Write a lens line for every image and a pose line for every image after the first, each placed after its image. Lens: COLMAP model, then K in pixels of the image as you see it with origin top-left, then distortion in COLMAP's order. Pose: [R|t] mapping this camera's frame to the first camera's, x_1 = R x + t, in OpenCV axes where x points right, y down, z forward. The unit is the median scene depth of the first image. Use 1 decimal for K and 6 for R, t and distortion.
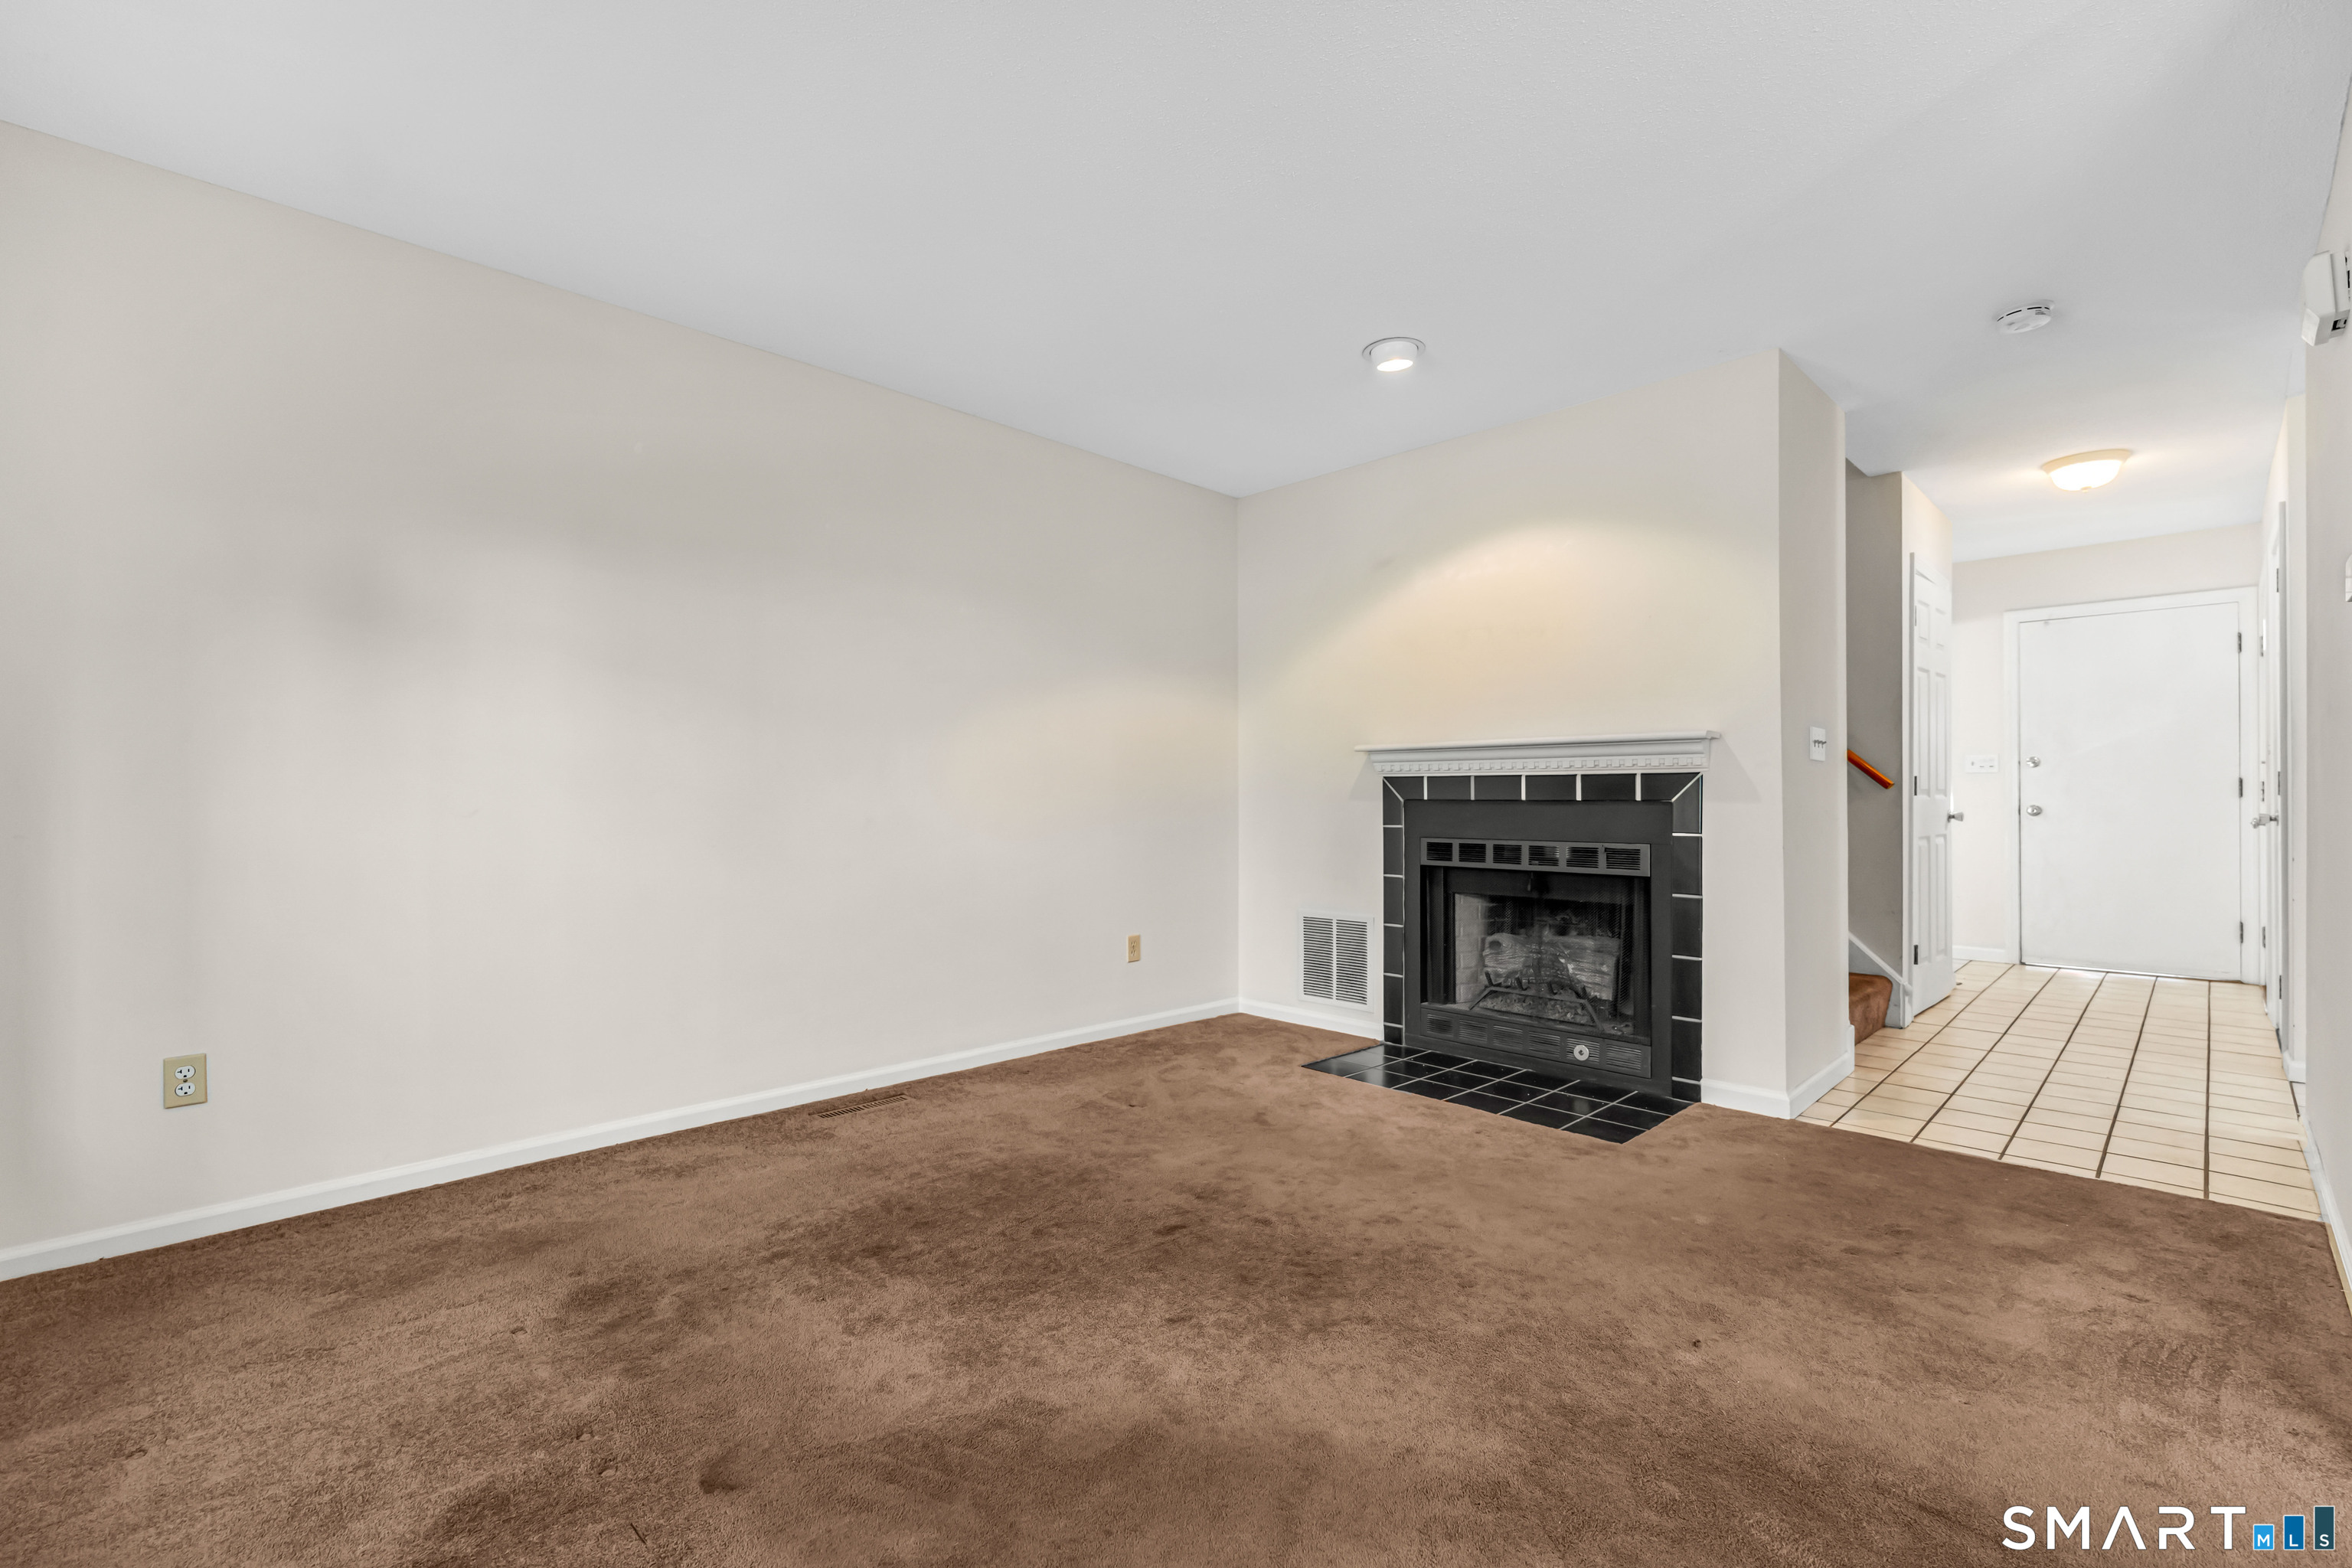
lens RADIAL K [[1037.4, 0, 1178.0], [0, 1037.4, 789.6], [0, 0, 1]] dist [-0.003532, -0.000414]
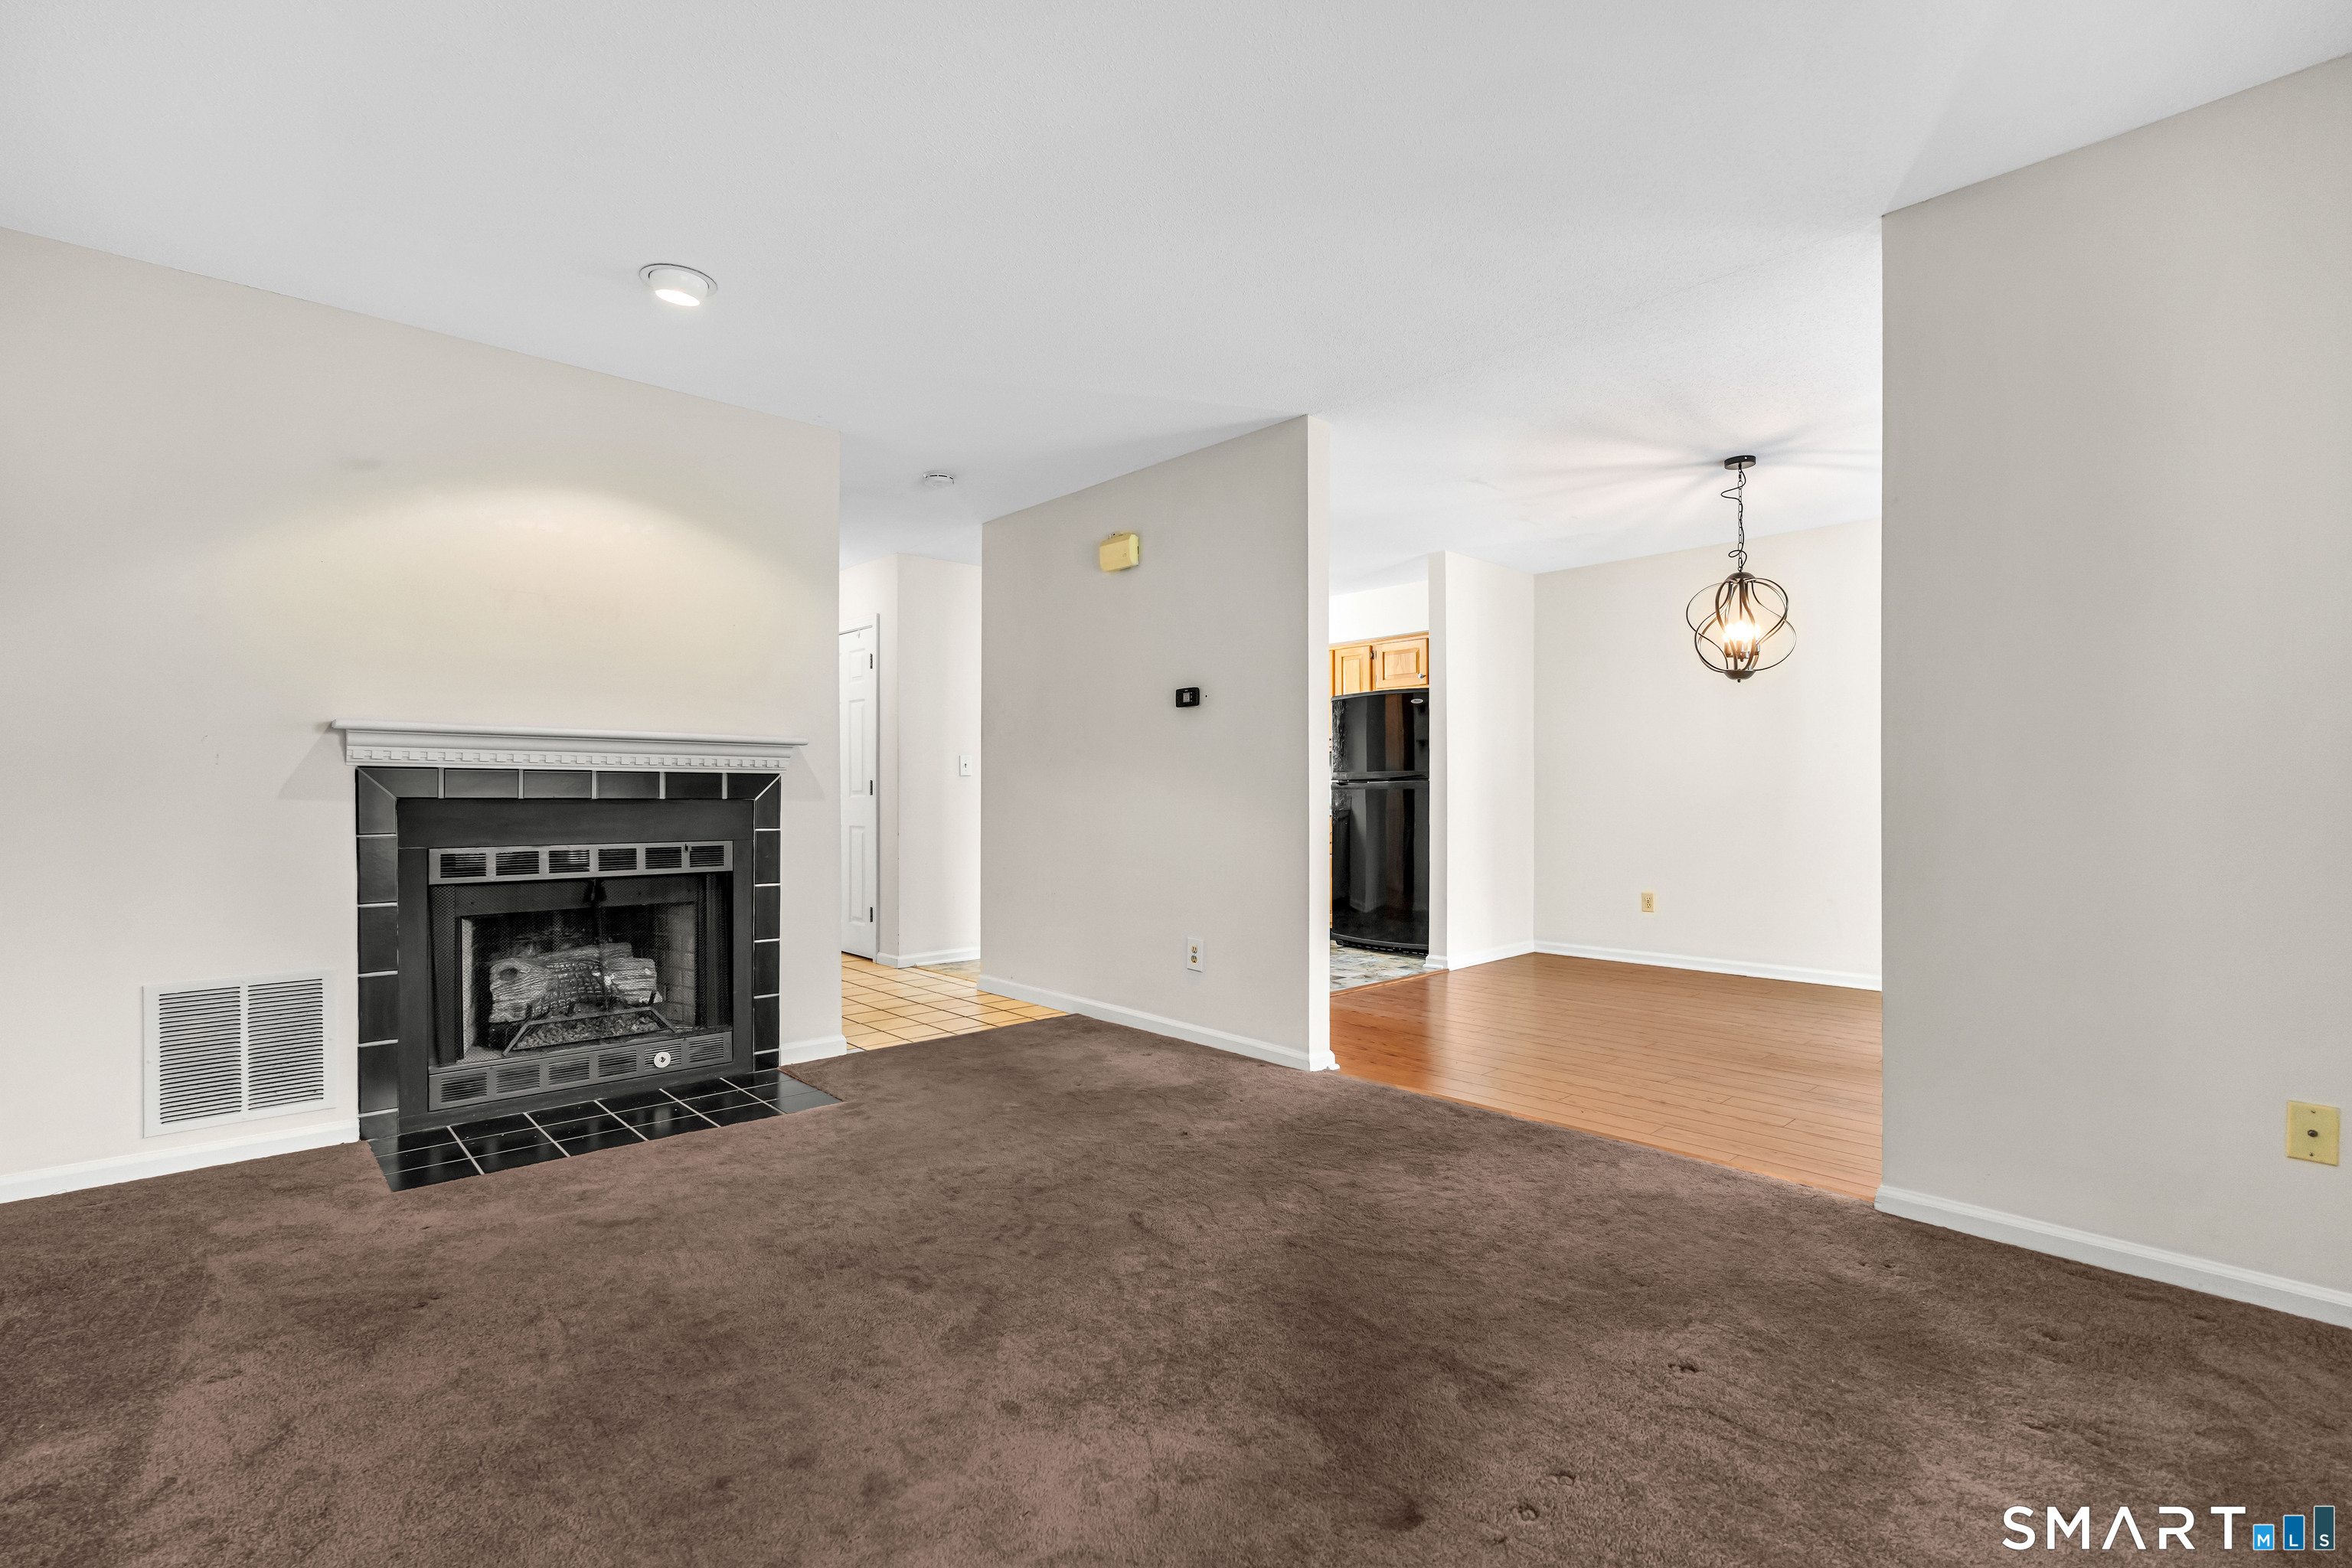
lens RADIAL K [[1089.3, 0, 1180.9], [0, 1089.3, 810.9], [0, 0, 1]] dist [0.000671, 0.000094]
pose [[0.010218, -0.014668, 0.999840, -0.642162], [-0.012554, 0.999812, 0.014796, 0.000541], [-0.999869, -0.012704, 0.010031, 0.528048]]
